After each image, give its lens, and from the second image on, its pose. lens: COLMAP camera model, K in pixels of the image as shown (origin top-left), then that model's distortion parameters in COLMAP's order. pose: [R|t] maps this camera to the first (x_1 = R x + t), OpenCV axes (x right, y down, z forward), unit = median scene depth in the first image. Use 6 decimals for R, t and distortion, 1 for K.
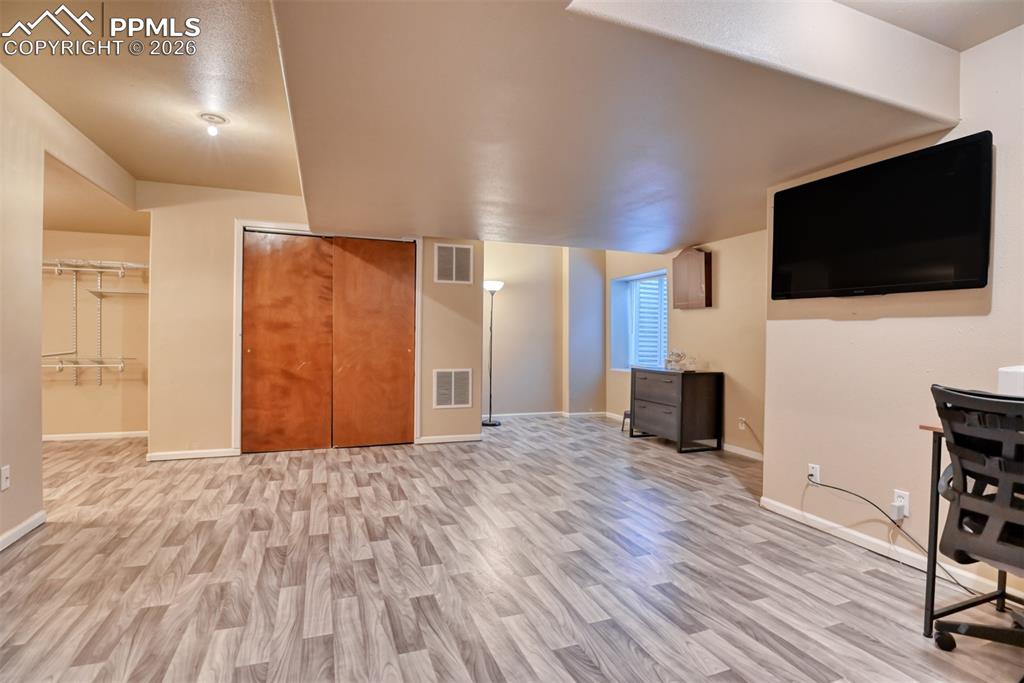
lens RADIAL K [[501.0, 0, 514.3], [0, 501.0, 344.2], [0, 0, 1]] dist [-0.027229, -0.001208]
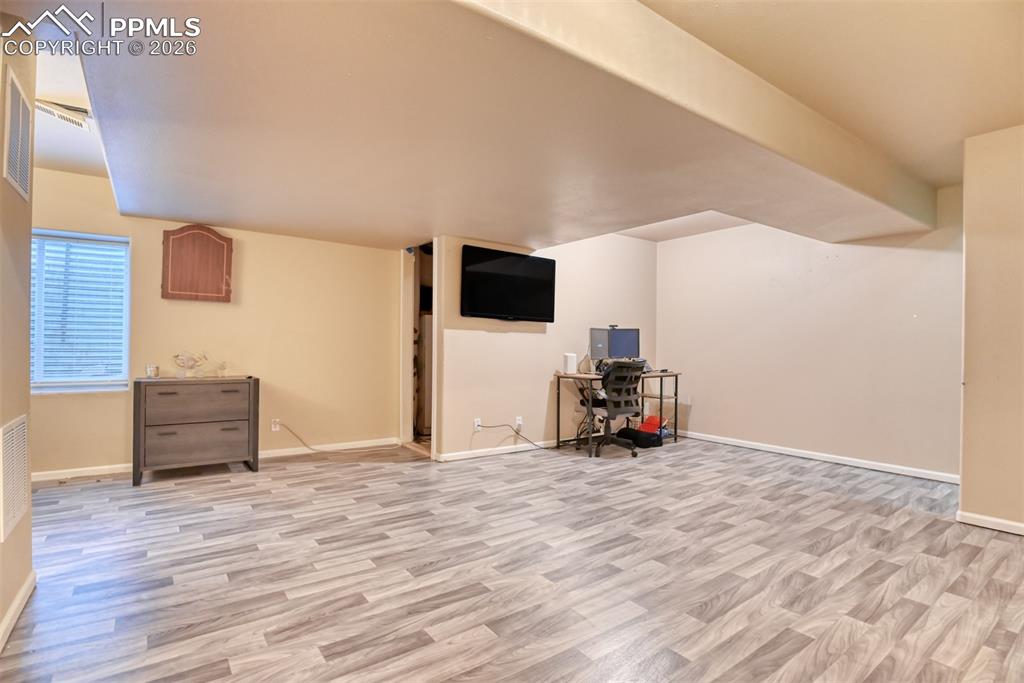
lens RADIAL K [[491.9, 0, 529.1], [0, 491.9, 340.0], [0, 0, 1]] dist [0.000849, -0.014440]
pose [[-0.279732, -0.005430, 0.960063, -1.248384], [-0.004330, 0.999981, 0.004394, -0.031915], [-0.960068, -0.002928, -0.279750, 1.605335]]
